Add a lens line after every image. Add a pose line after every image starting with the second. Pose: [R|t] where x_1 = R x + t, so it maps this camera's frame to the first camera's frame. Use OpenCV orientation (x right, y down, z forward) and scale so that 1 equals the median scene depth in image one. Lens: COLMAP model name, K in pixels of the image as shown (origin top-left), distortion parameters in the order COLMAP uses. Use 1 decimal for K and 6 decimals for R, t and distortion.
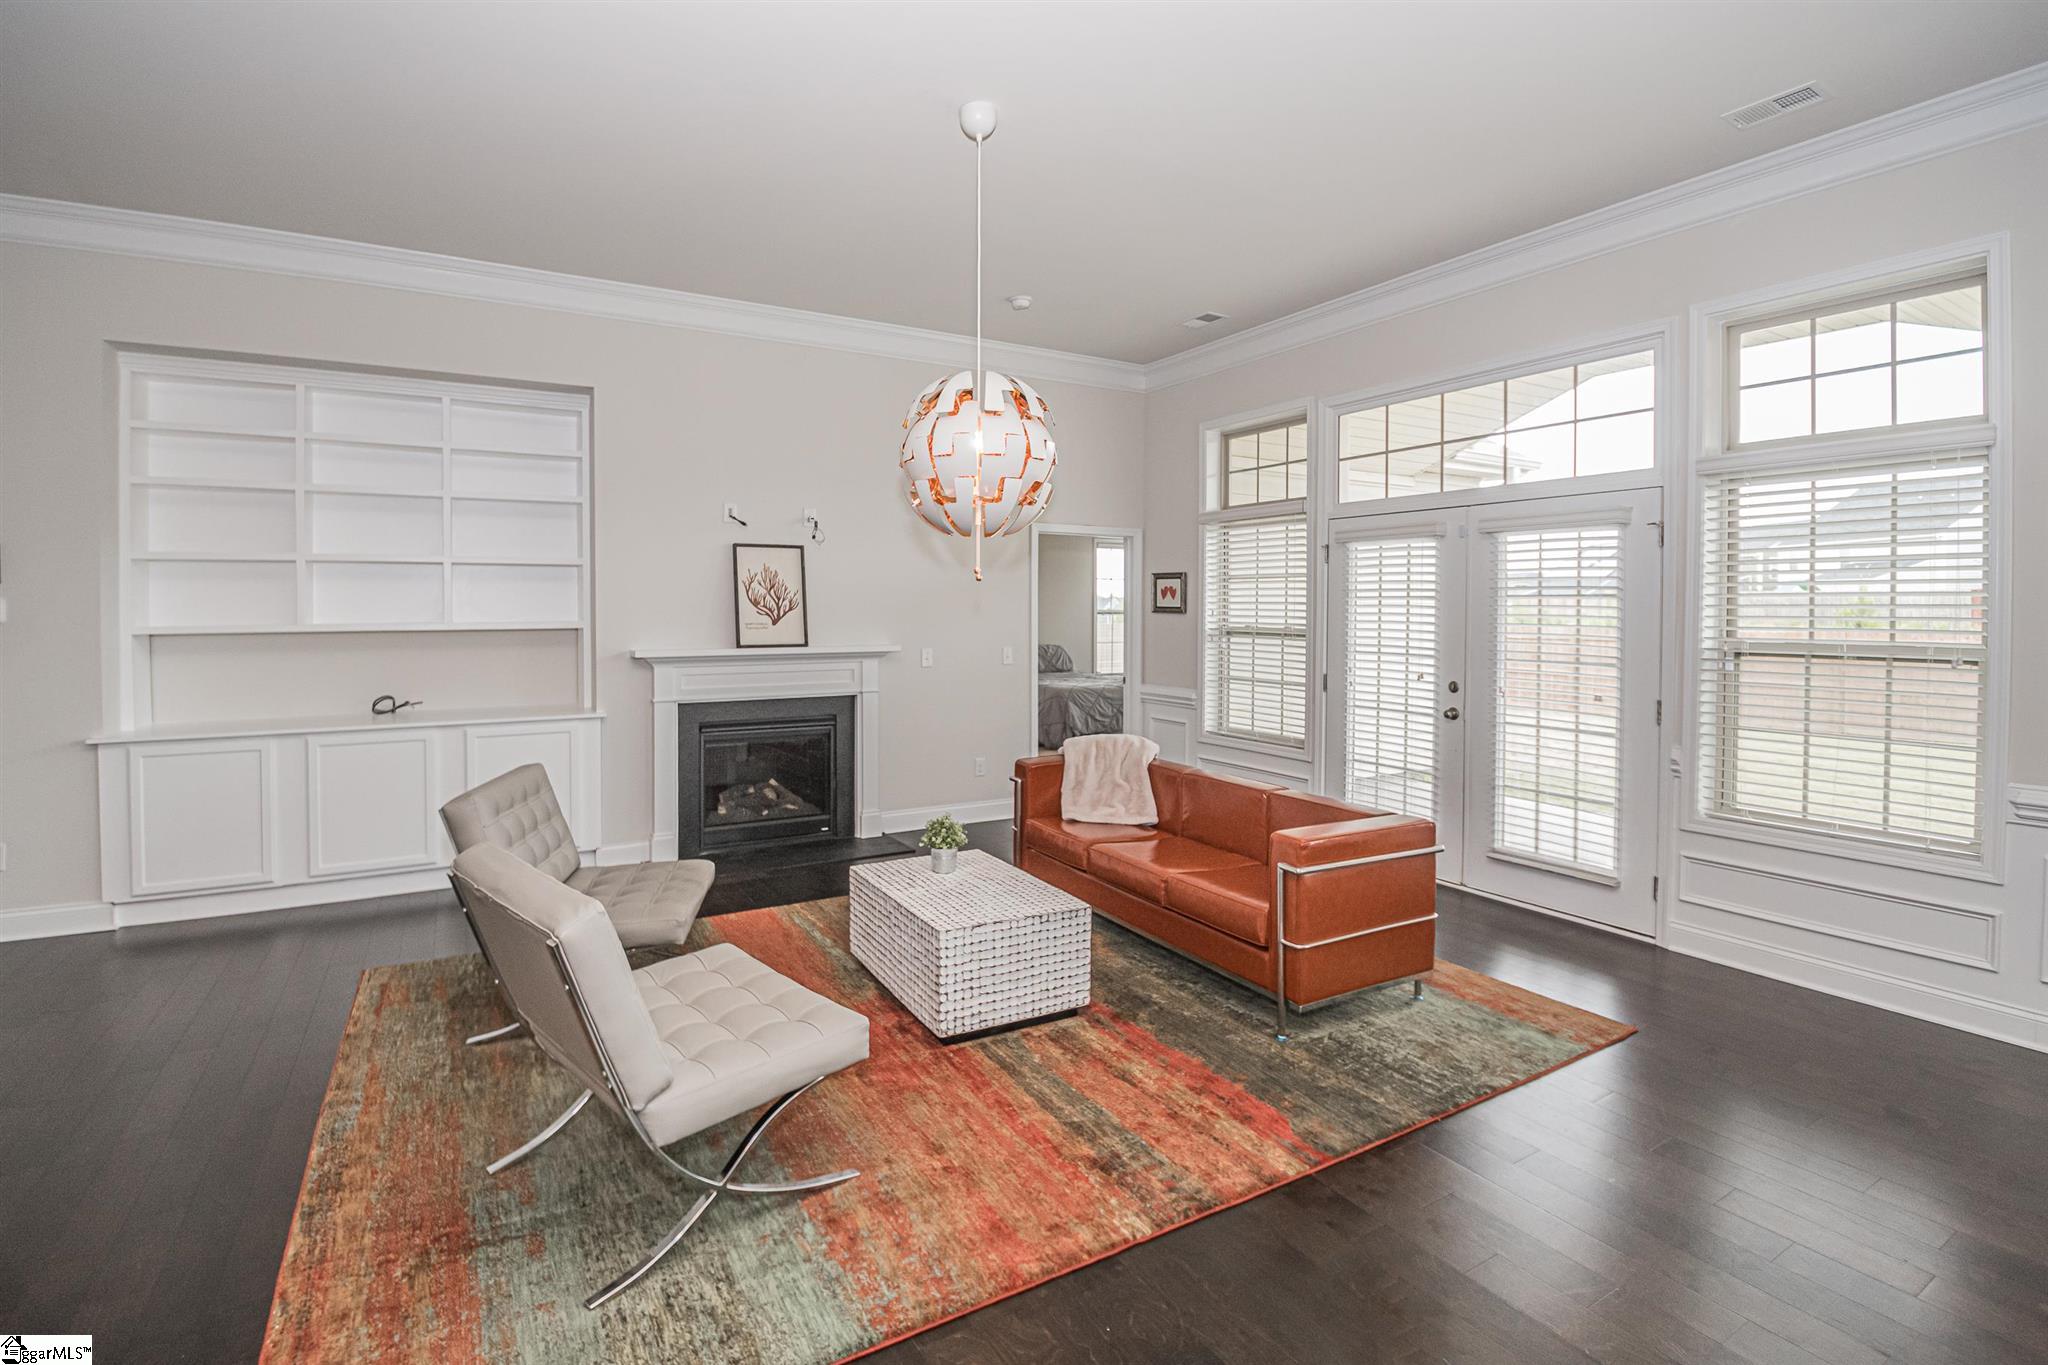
lens RADIAL K [[943.4, 0, 964.1], [0, 943.4, 620.5], [0, 0, 1]] dist [-0.019575, -0.002330]
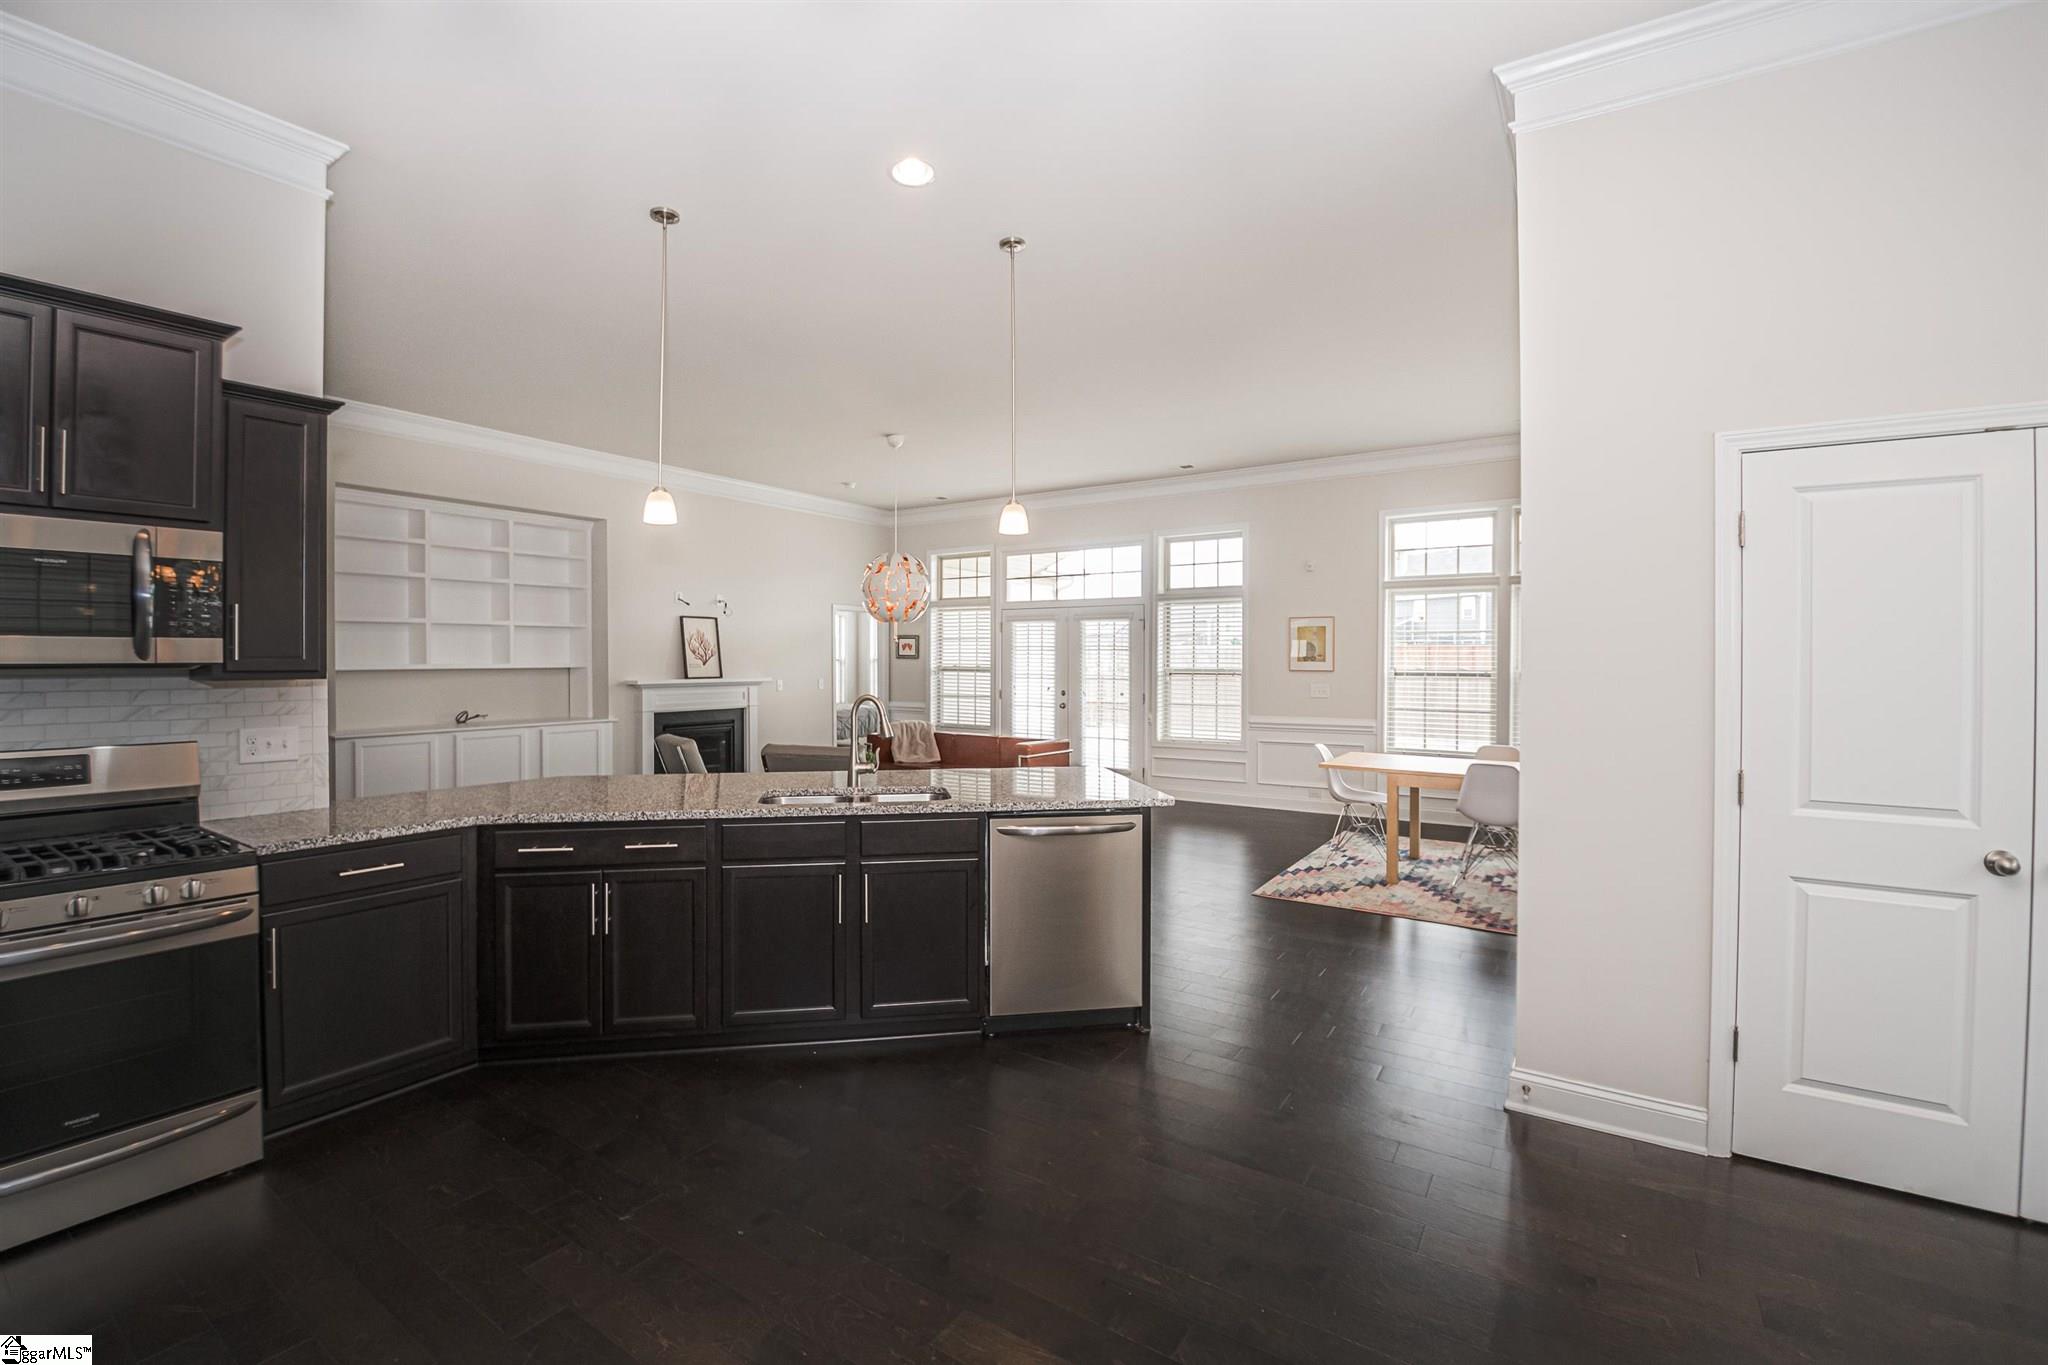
lens RADIAL K [[900.0, 0, 988.6], [0, 900.0, 660.5], [0, 0, 1]] dist [-0.018247, -0.004192]
pose [[0.896056, -0.001137, 0.443940, -0.456638], [0.006113, 0.999934, -0.009778, 0.014912], [-0.443900, 0.011475, 0.896003, -0.640570]]
